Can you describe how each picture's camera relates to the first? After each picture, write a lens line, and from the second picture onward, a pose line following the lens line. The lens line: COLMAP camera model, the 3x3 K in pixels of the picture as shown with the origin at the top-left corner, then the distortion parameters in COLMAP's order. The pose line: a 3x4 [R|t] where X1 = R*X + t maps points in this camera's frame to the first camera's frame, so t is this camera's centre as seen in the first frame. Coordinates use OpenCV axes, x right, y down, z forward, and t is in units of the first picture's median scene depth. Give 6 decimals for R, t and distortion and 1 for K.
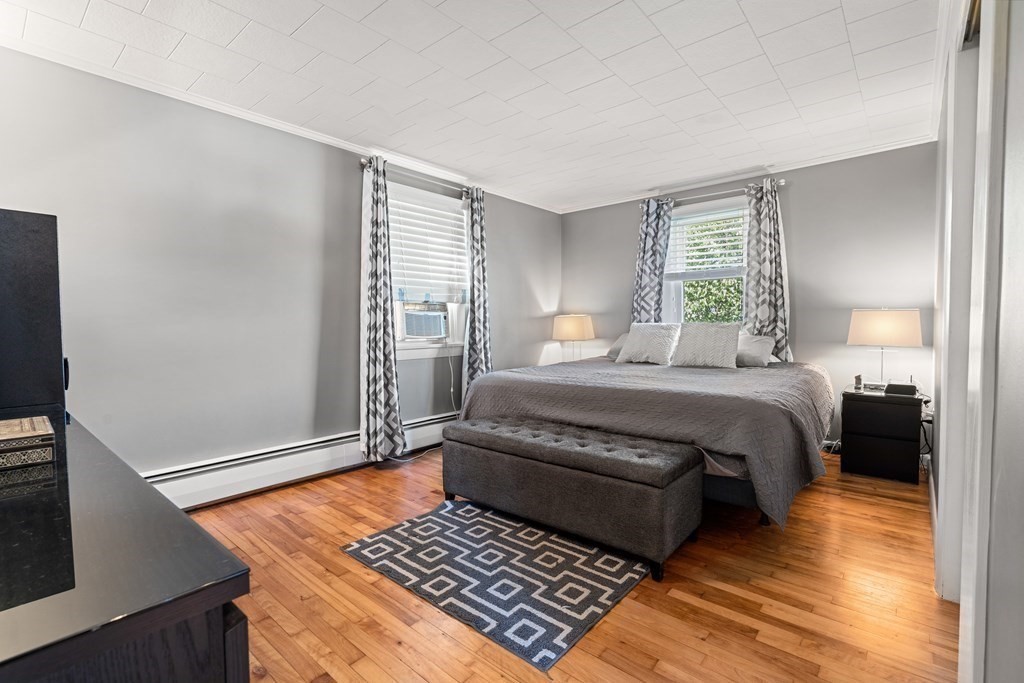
lens RADIAL K [[478.8, 0, 505.5], [0, 478.8, 330.9], [0, 0, 1]] dist [-0.005062, 0.000755]
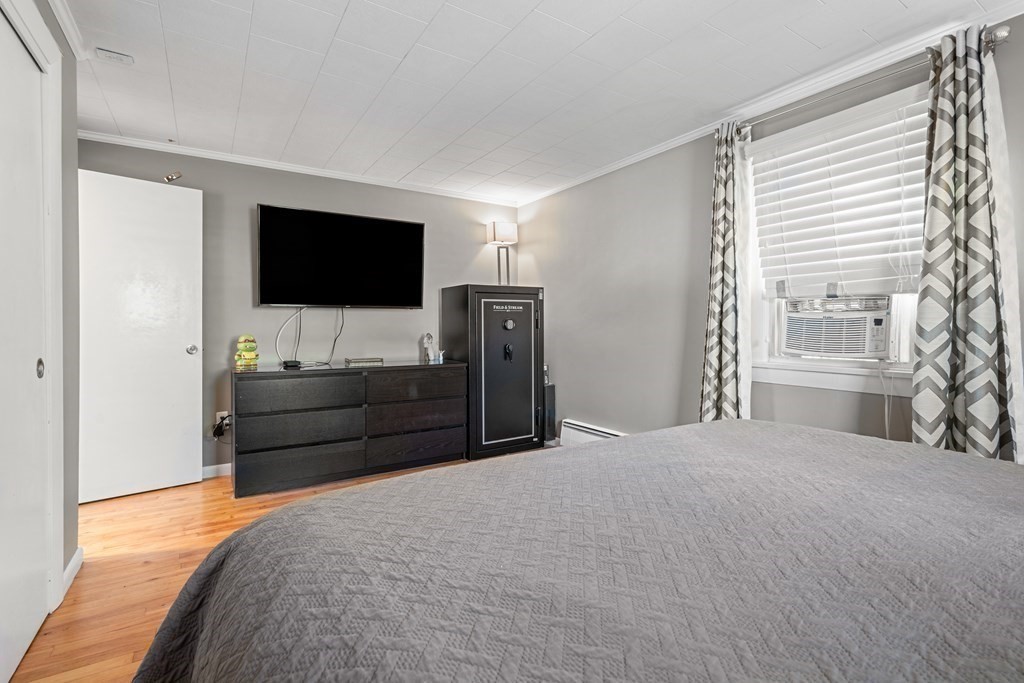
lens RADIAL K [[478.8, 0, 505.5], [0, 478.8, 330.9], [0, 0, 1]] dist [-0.005062, 0.000755]
pose [[-0.310547, 0.007013, -0.950532, 0.521106], [-0.022684, 0.999633, 0.014786, -0.016201], [0.950287, 0.026154, -0.310274, 0.772248]]
